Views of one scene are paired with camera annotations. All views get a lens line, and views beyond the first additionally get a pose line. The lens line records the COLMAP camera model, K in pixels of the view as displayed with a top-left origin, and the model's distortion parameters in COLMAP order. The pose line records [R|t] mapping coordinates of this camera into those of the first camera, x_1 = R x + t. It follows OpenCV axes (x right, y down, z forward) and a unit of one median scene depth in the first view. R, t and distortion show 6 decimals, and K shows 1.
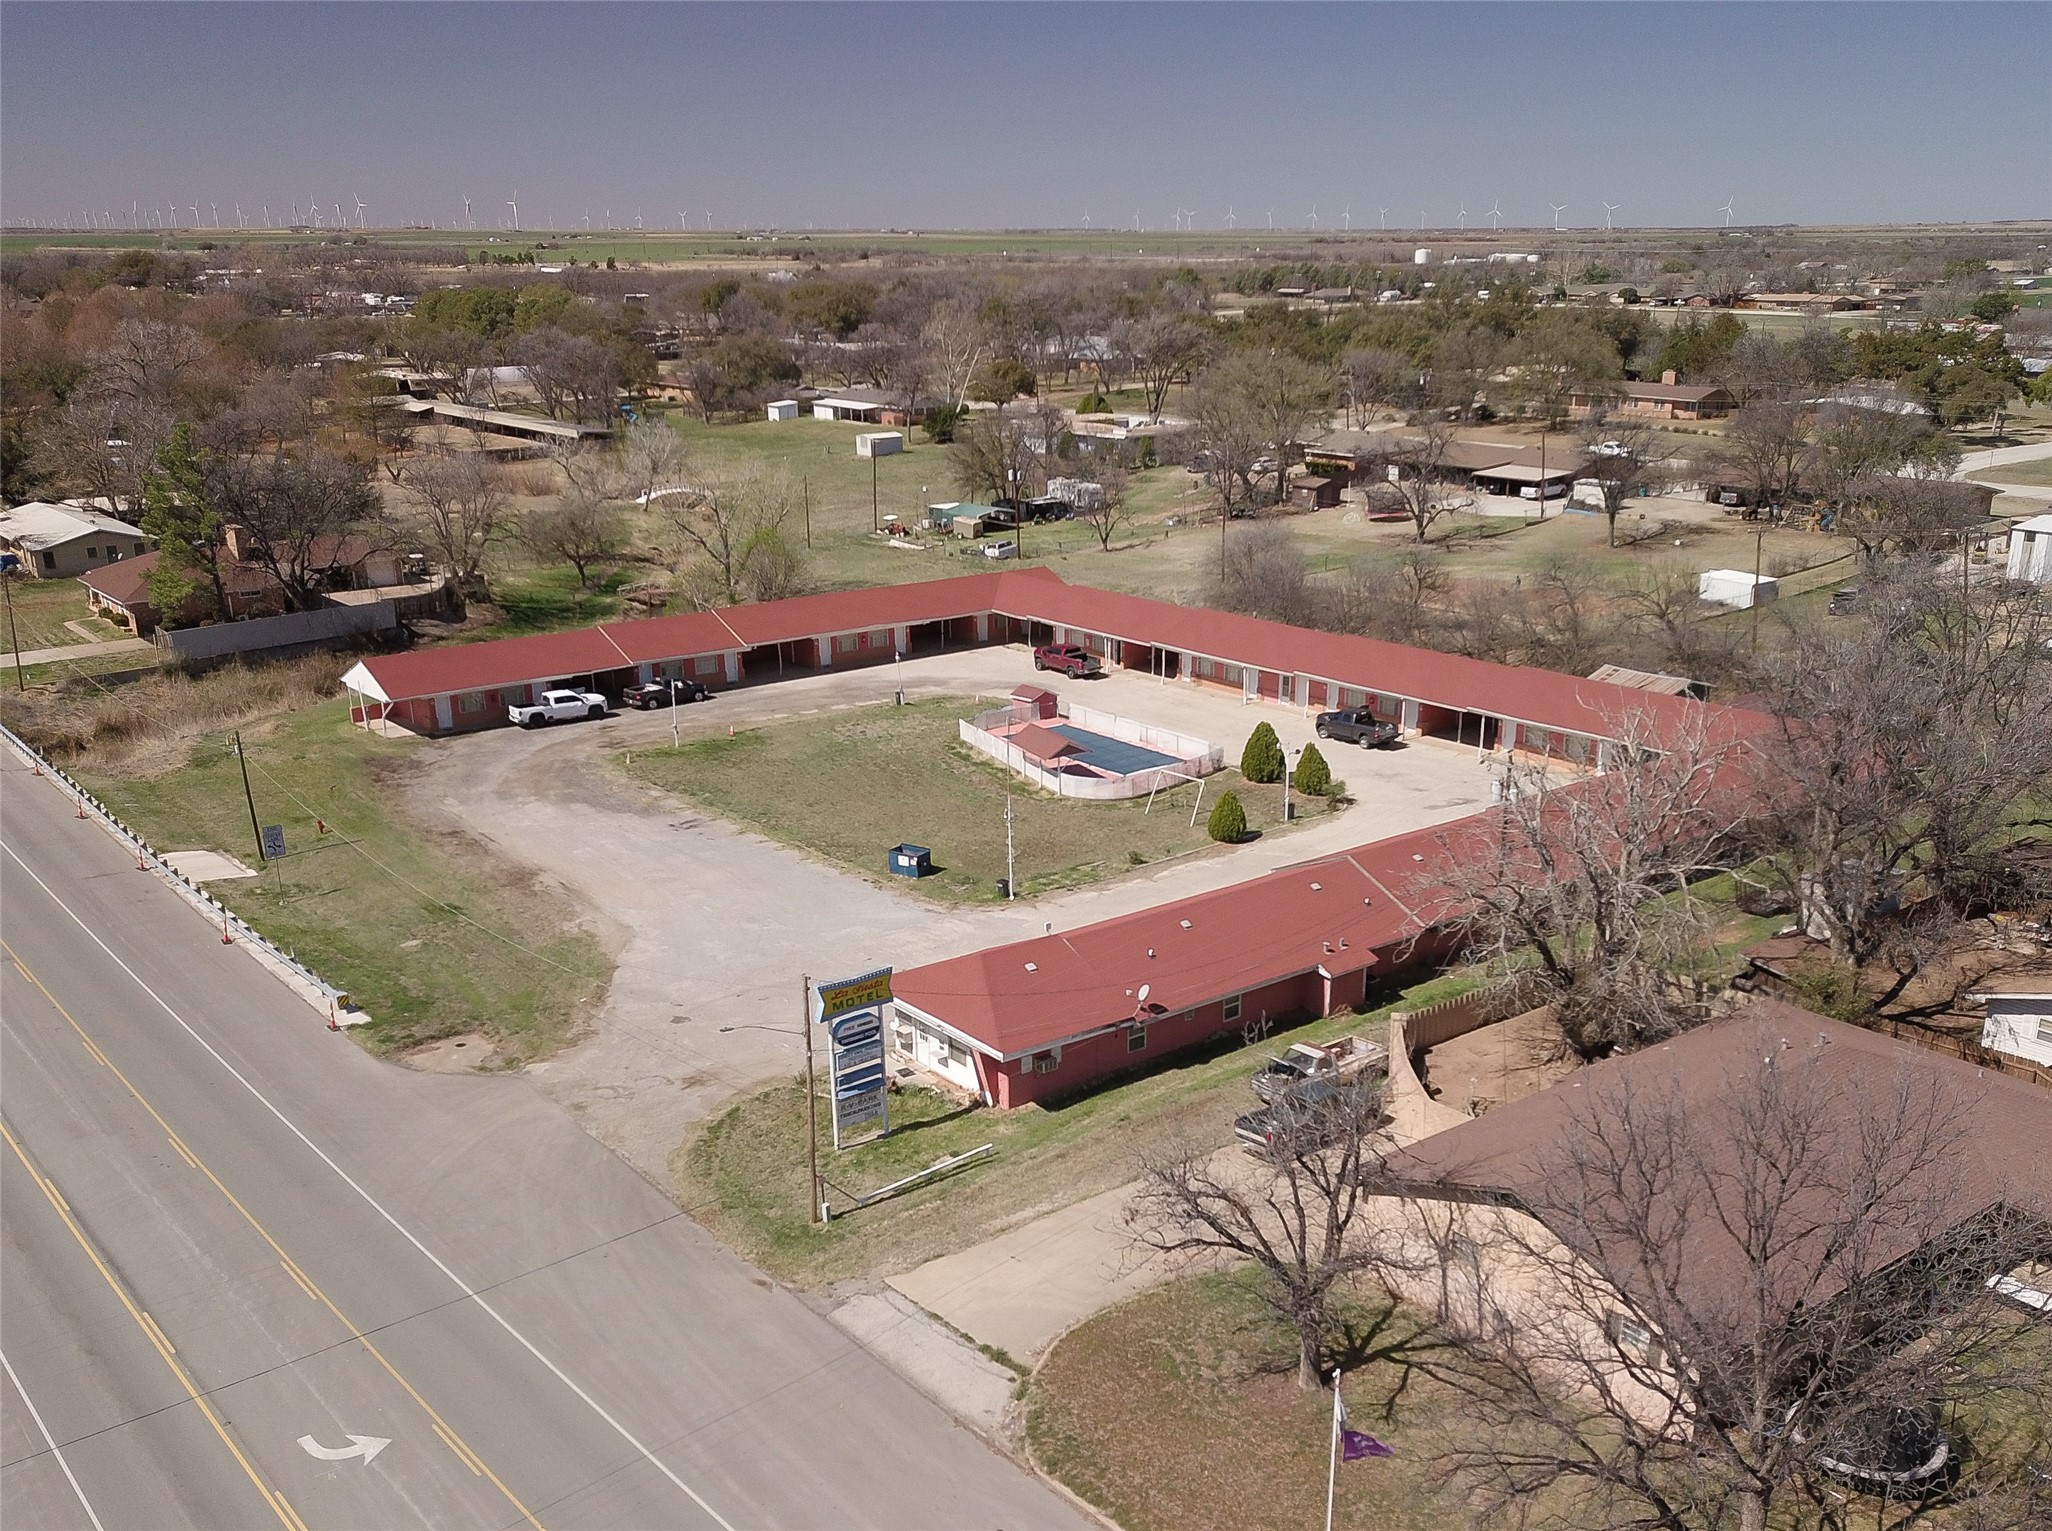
lens RADIAL K [[2011.0, 0, 1094.0], [0, 2011.0, 768.1], [0, 0, 1]] dist [0.021566, -0.008970]
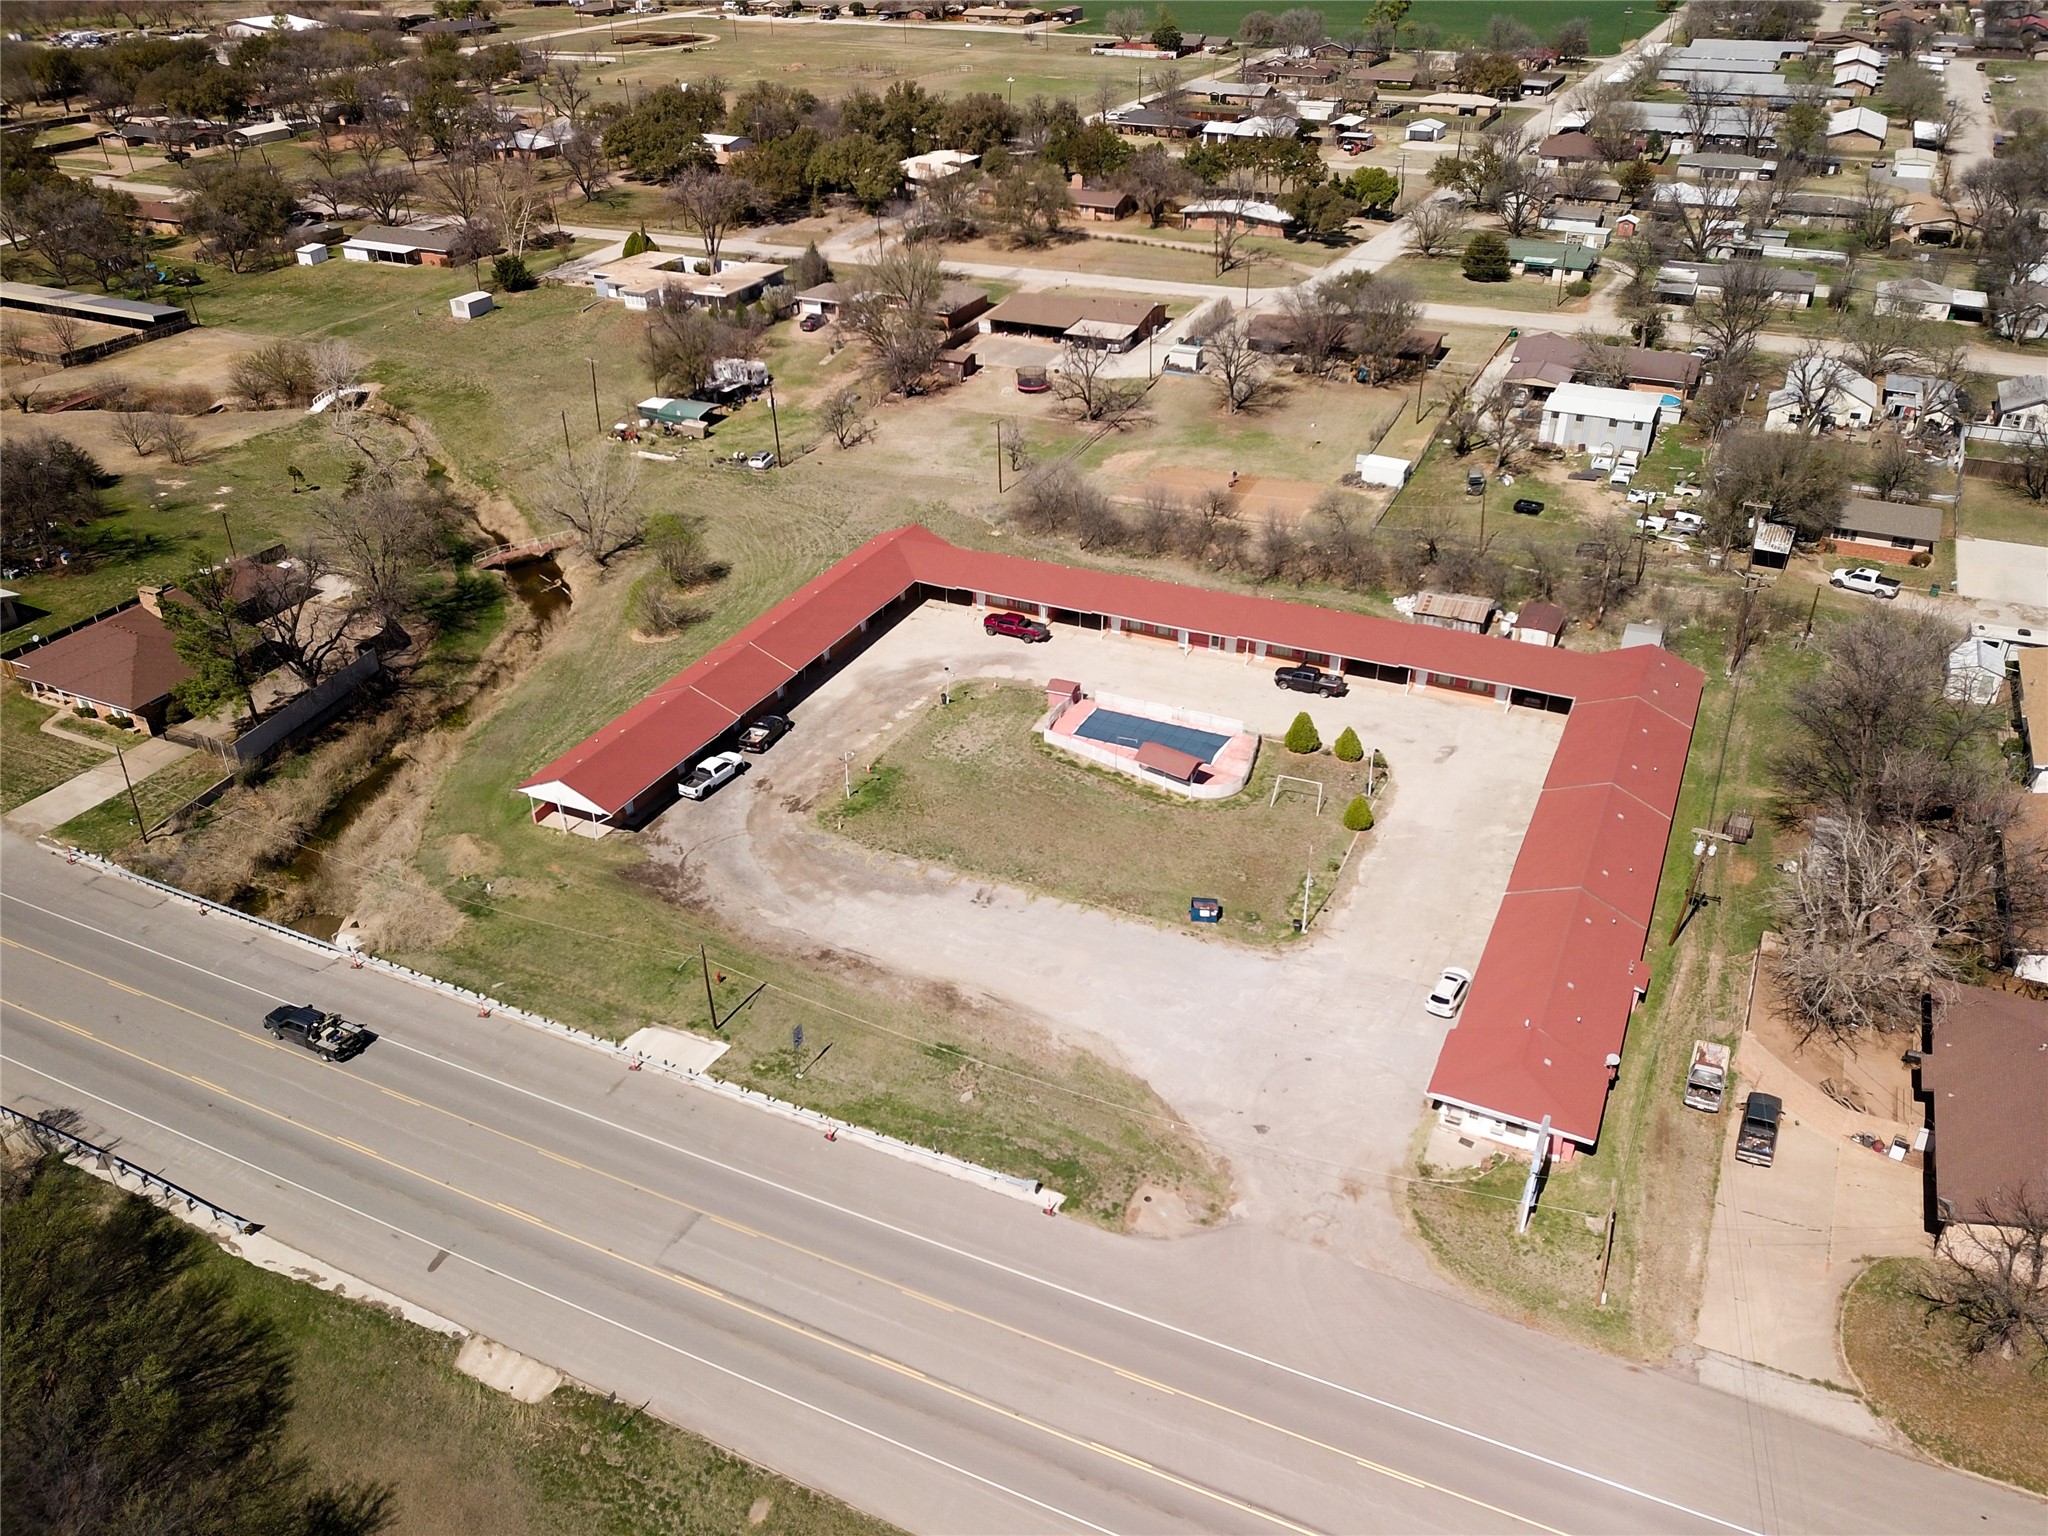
lens RADIAL K [[1557.4, 0, 1024.0], [0, 1557.4, 768.0], [0, 0, 1]] dist [0.022251, -0.014816]
pose [[0.903380, -0.218958, 0.368729, -0.466790], [0.112060, 0.950483, 0.289871, -0.301459], [-0.413941, -0.220544, 0.883184, 0.095693]]
